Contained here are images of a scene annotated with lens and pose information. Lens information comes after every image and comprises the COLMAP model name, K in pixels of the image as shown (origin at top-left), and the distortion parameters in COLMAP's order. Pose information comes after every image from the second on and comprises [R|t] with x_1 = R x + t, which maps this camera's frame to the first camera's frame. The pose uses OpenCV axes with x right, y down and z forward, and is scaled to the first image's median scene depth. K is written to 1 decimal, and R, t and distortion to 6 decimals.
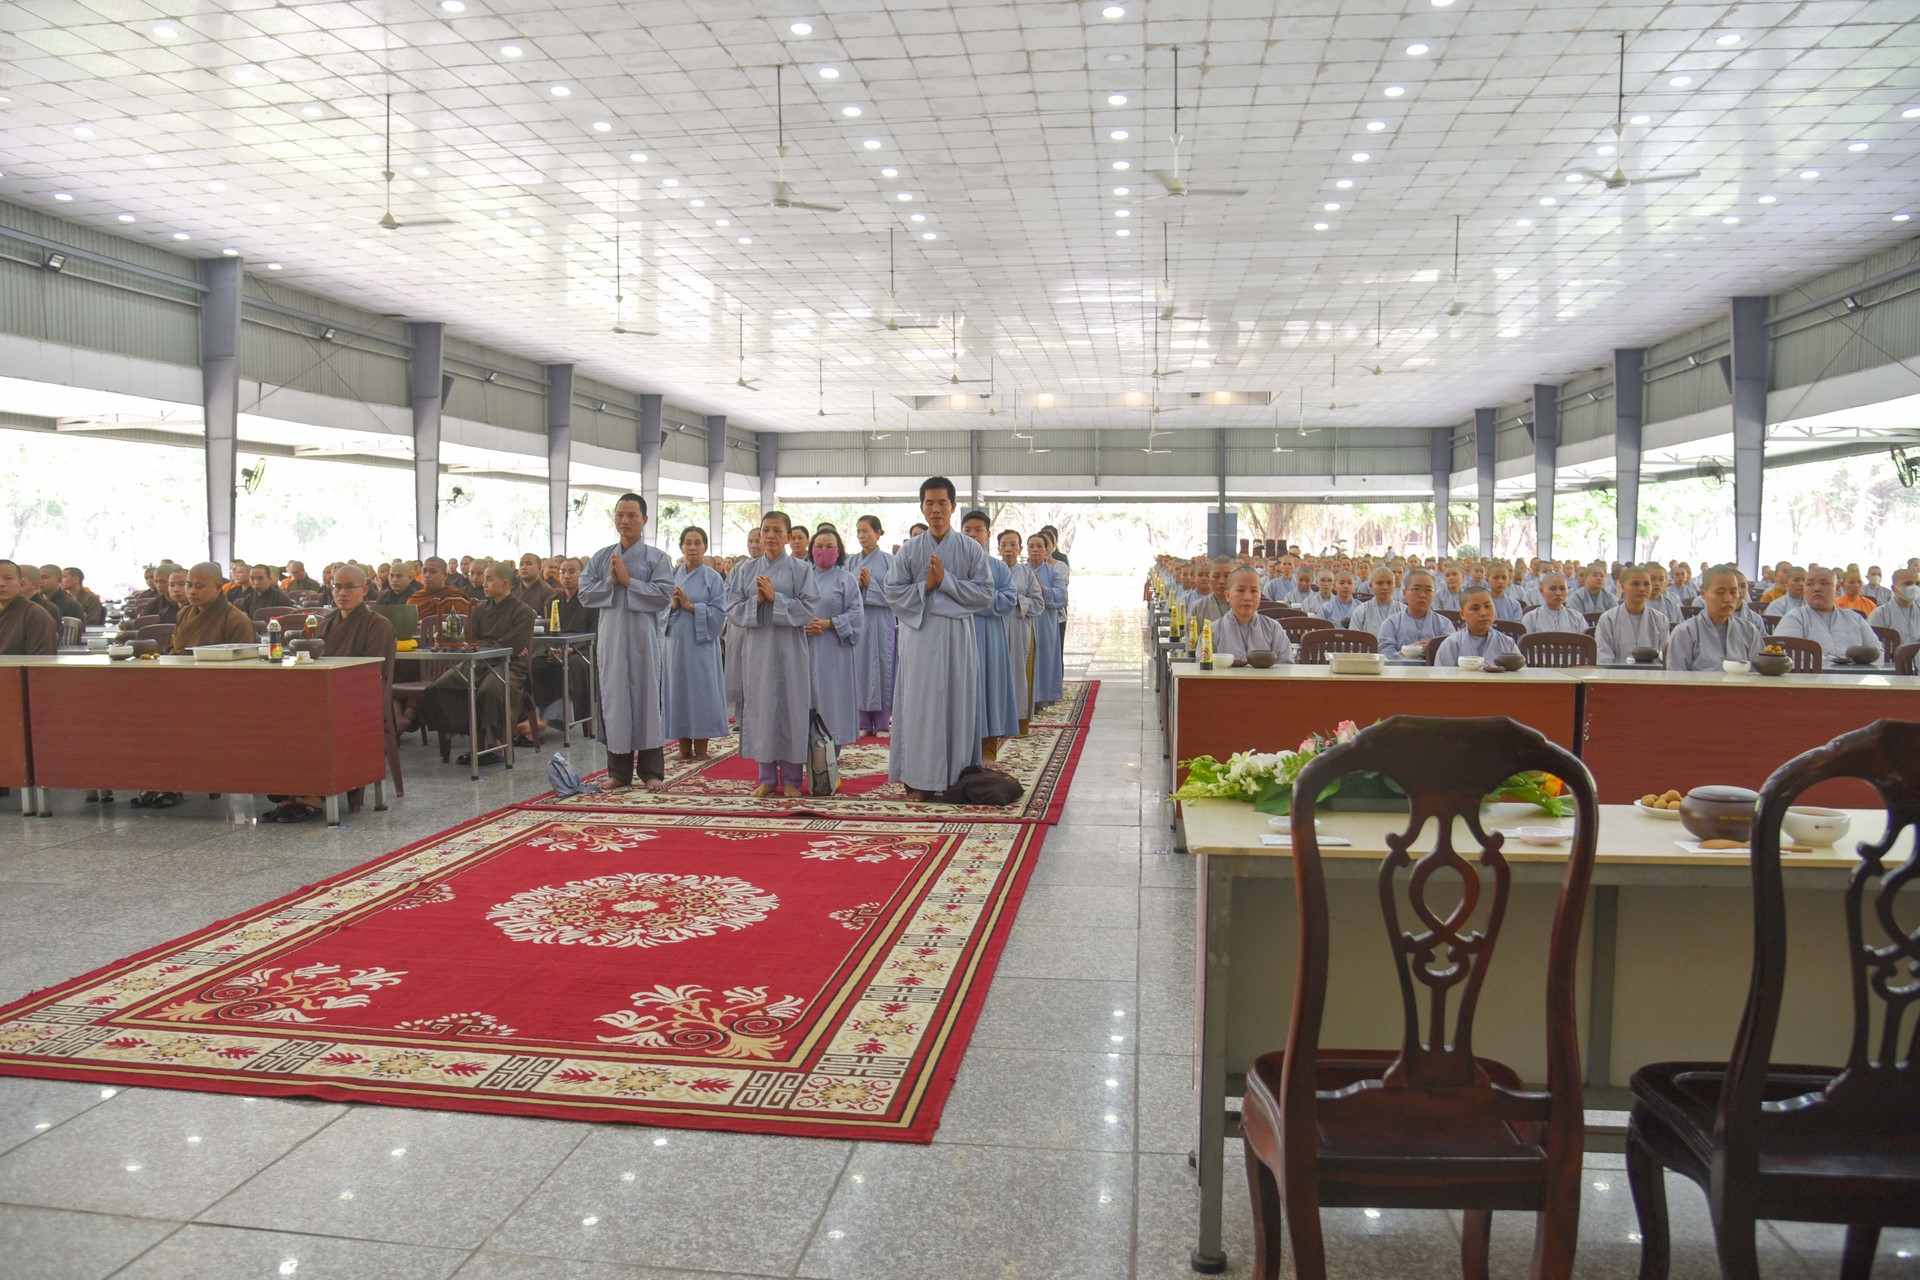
lens RADIAL K [[1330.2, 0, 953.3], [0, 1330.2, 660.2], [0, 0, 1]] dist [-0.098798, 0.041721]
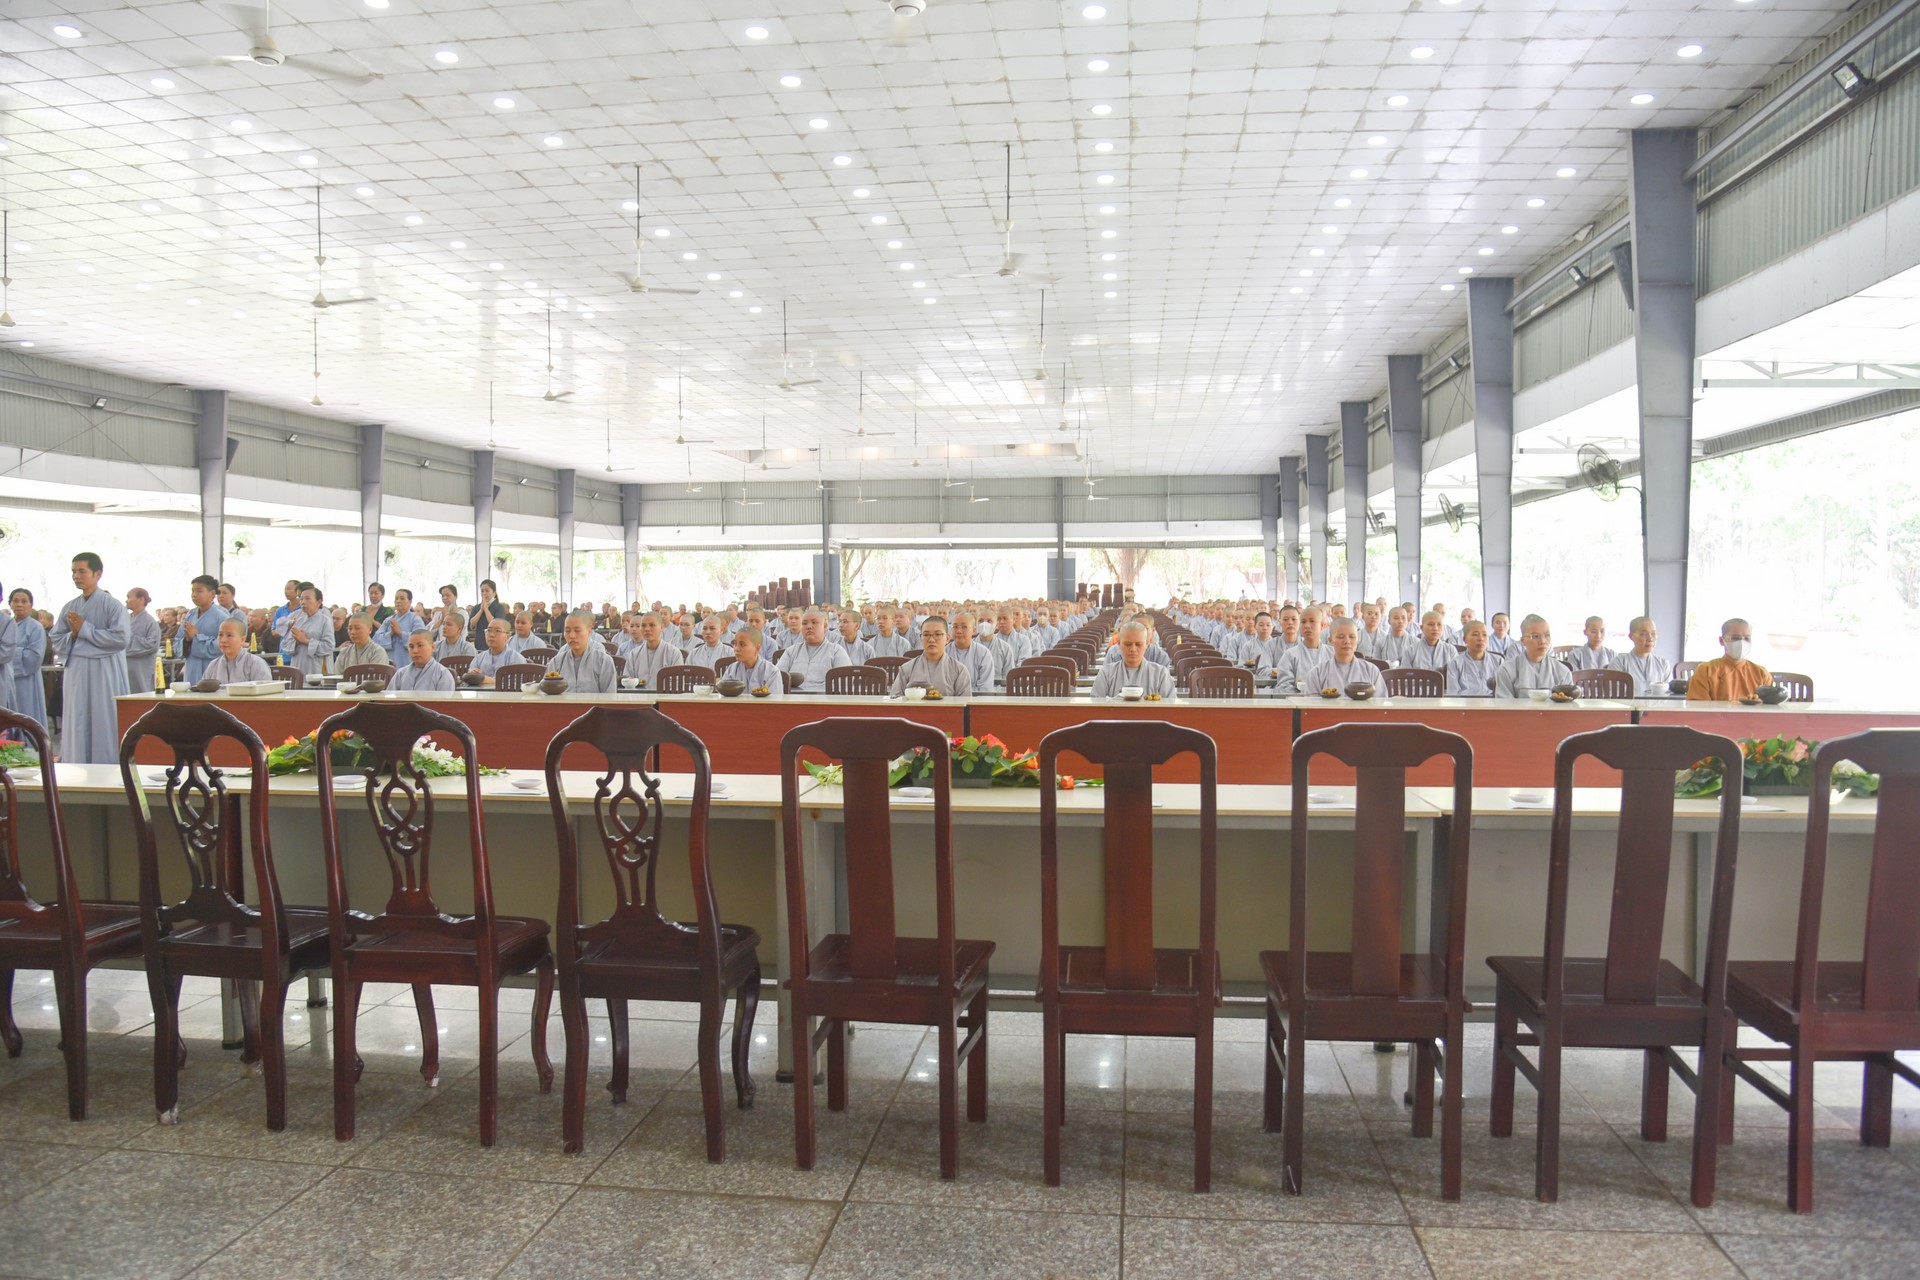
lens RADIAL K [[1330.2, 0, 966.8], [0, 1330.2, 653.7], [0, 0, 1]] dist [-0.098798, 0.041721]
pose [[0.999948, -0.004979, 0.008902, 0.147712], [0.005309, 0.999284, -0.037450, 0.002912], [-0.008709, 0.037496, 0.999259, -0.048472]]
